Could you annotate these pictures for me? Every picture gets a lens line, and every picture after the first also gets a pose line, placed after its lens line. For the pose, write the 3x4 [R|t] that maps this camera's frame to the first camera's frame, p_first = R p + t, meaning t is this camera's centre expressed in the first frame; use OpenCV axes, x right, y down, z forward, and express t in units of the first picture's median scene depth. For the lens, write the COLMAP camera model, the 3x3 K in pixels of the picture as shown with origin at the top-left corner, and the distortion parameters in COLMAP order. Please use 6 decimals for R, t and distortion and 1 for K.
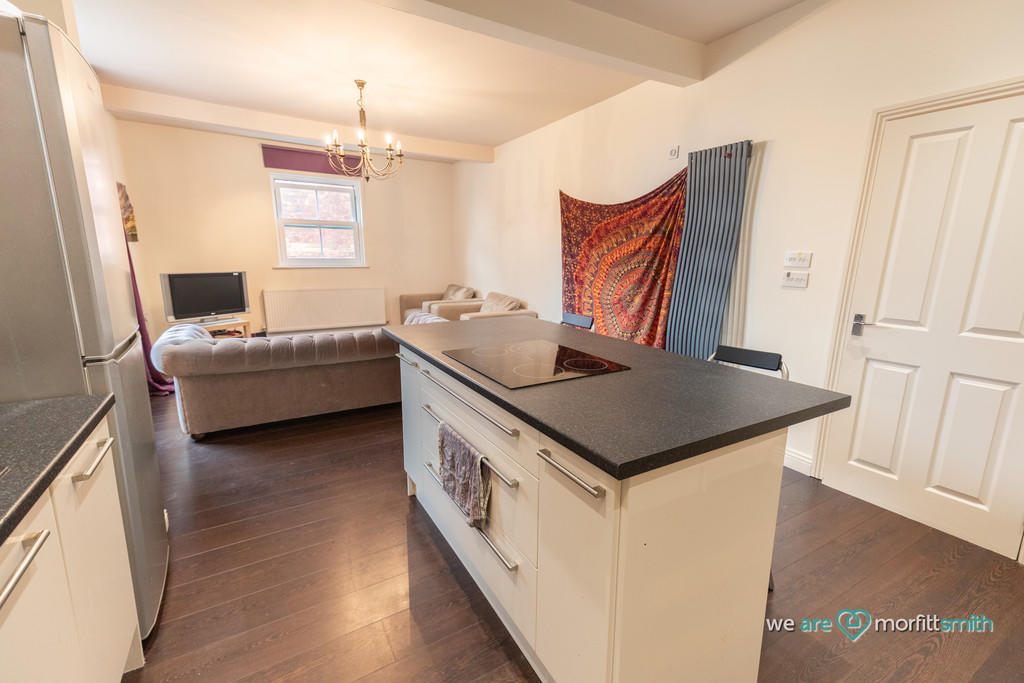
lens RADIAL K [[441.8, 0, 512.0], [0, 441.8, 341.5], [0, 0, 1]] dist [0.041097, -0.000131]
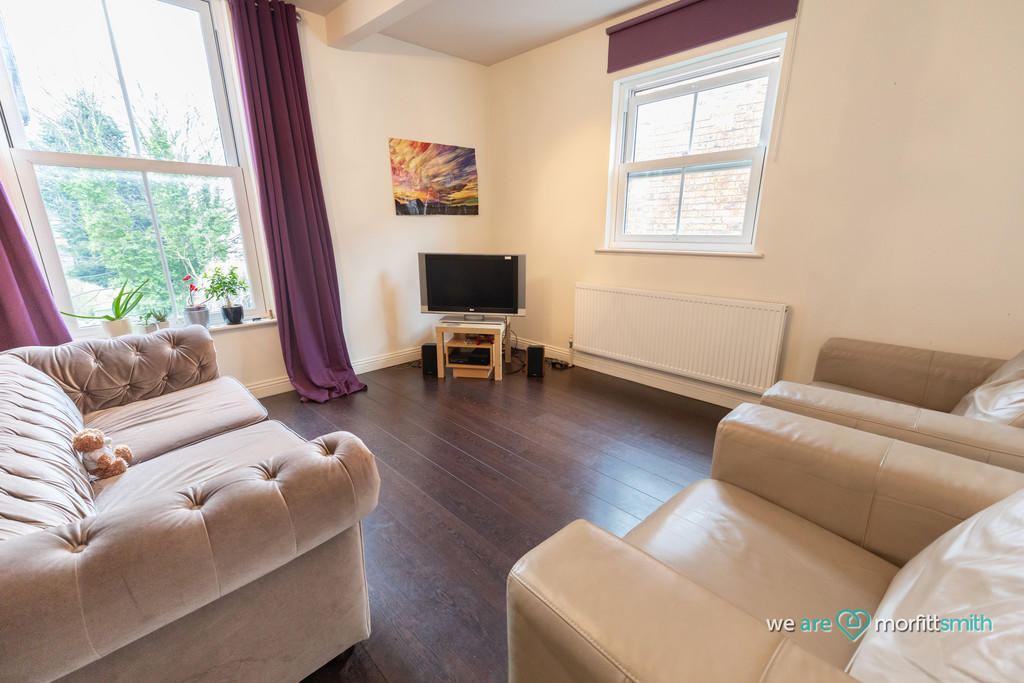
lens RADIAL K [[441.8, 0, 512.0], [0, 441.8, 341.5], [0, 0, 1]] dist [0.041097, -0.000131]
pose [[0.235146, 0.239192, -0.942069, 0.036067], [-0.190315, 0.961815, 0.196702, -0.137080], [0.953146, 0.133036, 0.271688, 0.716680]]
